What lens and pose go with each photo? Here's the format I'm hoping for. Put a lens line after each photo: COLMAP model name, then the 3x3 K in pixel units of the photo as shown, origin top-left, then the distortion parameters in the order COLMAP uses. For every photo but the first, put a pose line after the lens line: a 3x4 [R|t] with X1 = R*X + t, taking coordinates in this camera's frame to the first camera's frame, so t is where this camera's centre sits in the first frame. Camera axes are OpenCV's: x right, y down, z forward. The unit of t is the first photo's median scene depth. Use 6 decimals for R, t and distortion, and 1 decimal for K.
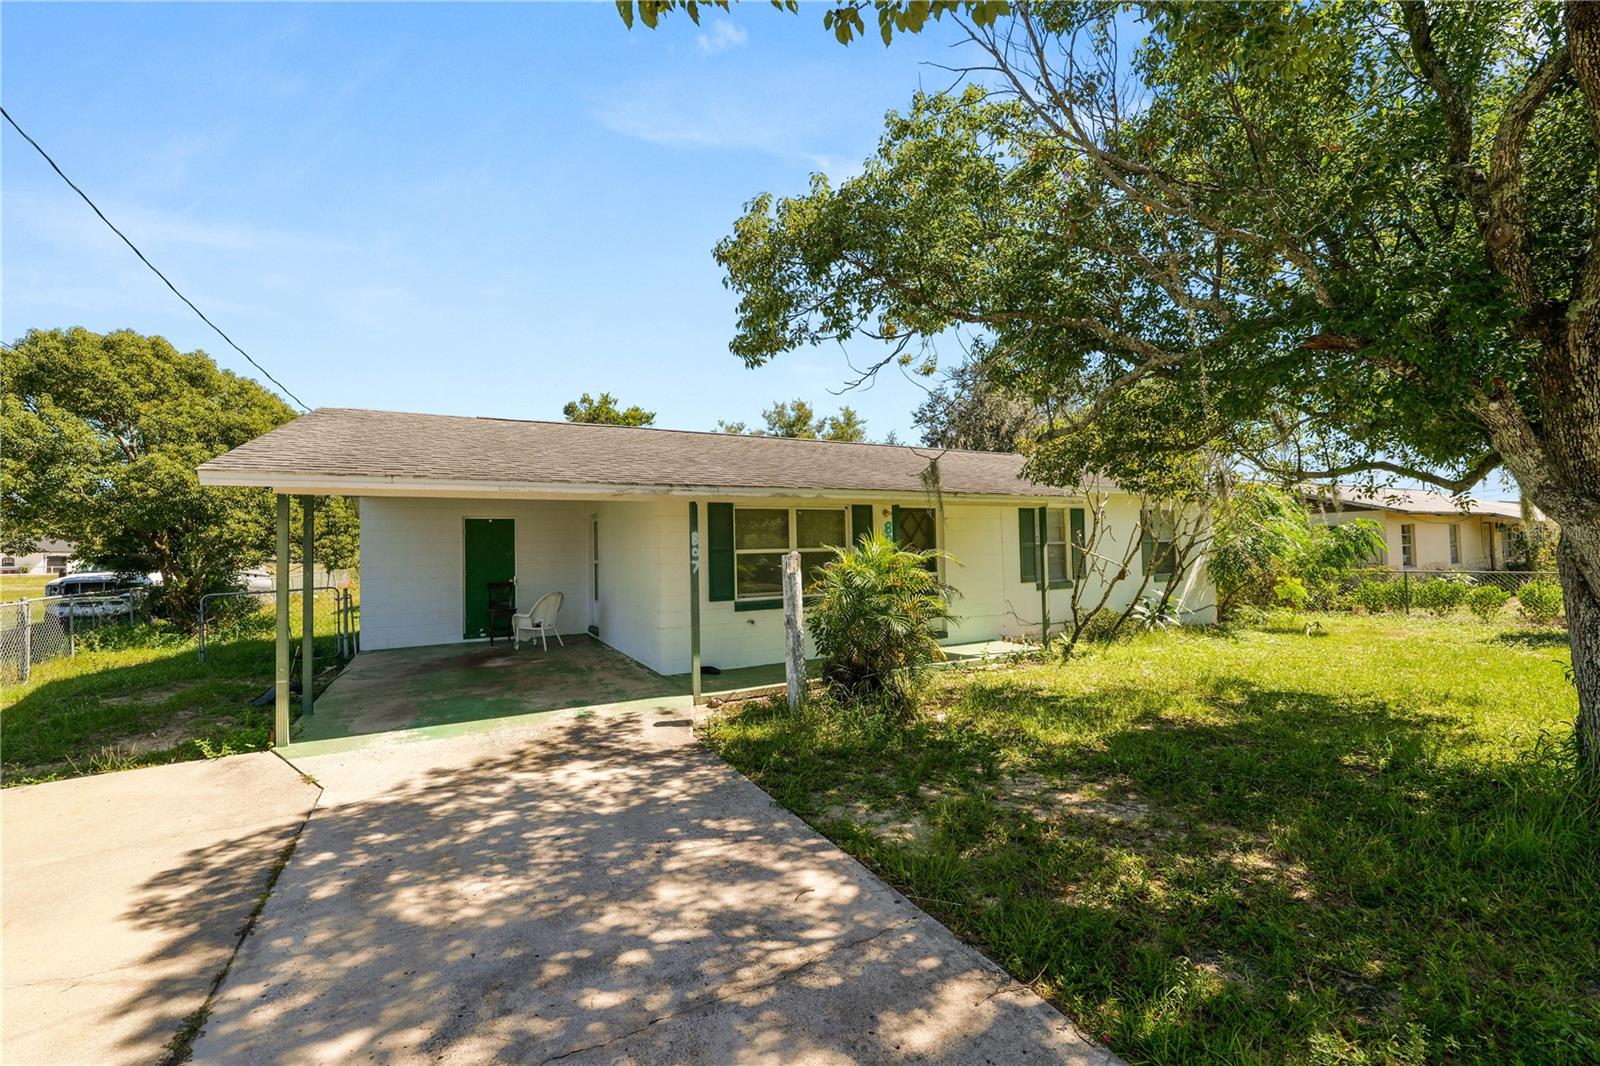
lens RADIAL K [[681.4, 0, 800.0], [0, 681.4, 533.0], [0, 0, 1]] dist [0.001139, 0.000431]
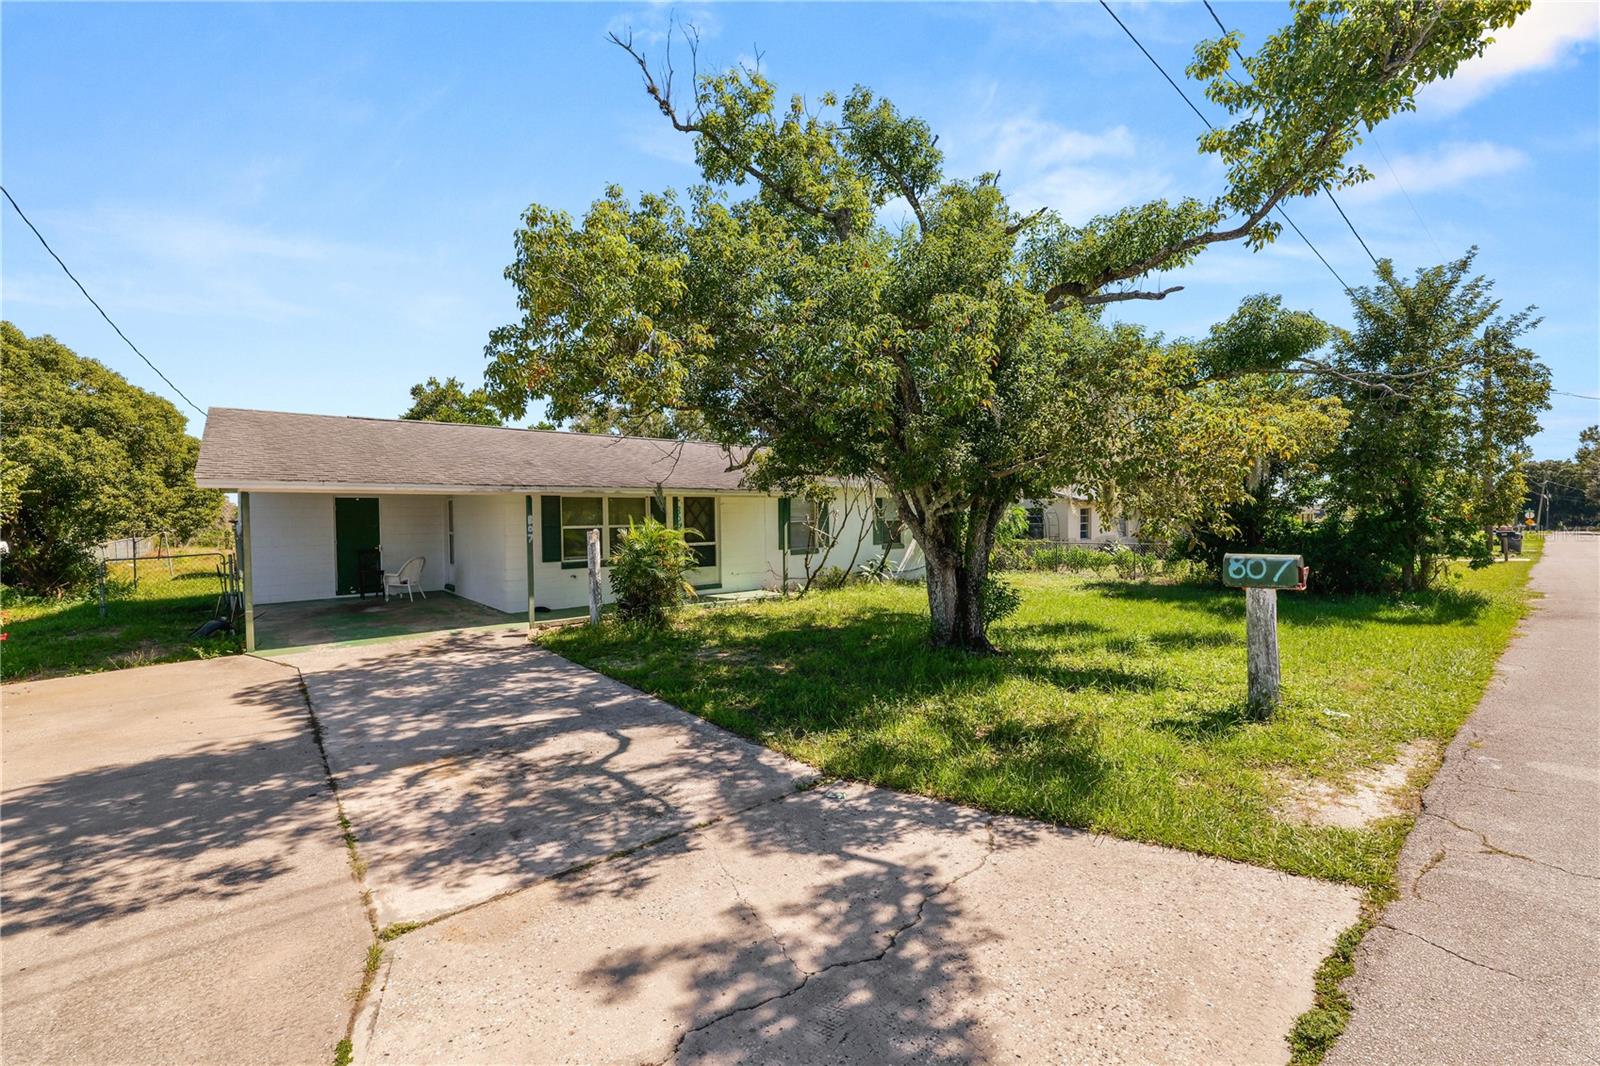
lens RADIAL K [[681.4, 0, 800.0], [0, 681.4, 533.0], [0, 0, 1]] dist [0.001139, 0.000431]
pose [[0.979244, 0.004237, 0.202641, 0.106403], [-0.013450, 0.998936, 0.044109, -0.031646], [-0.202239, -0.045919, 0.978259, -0.508553]]
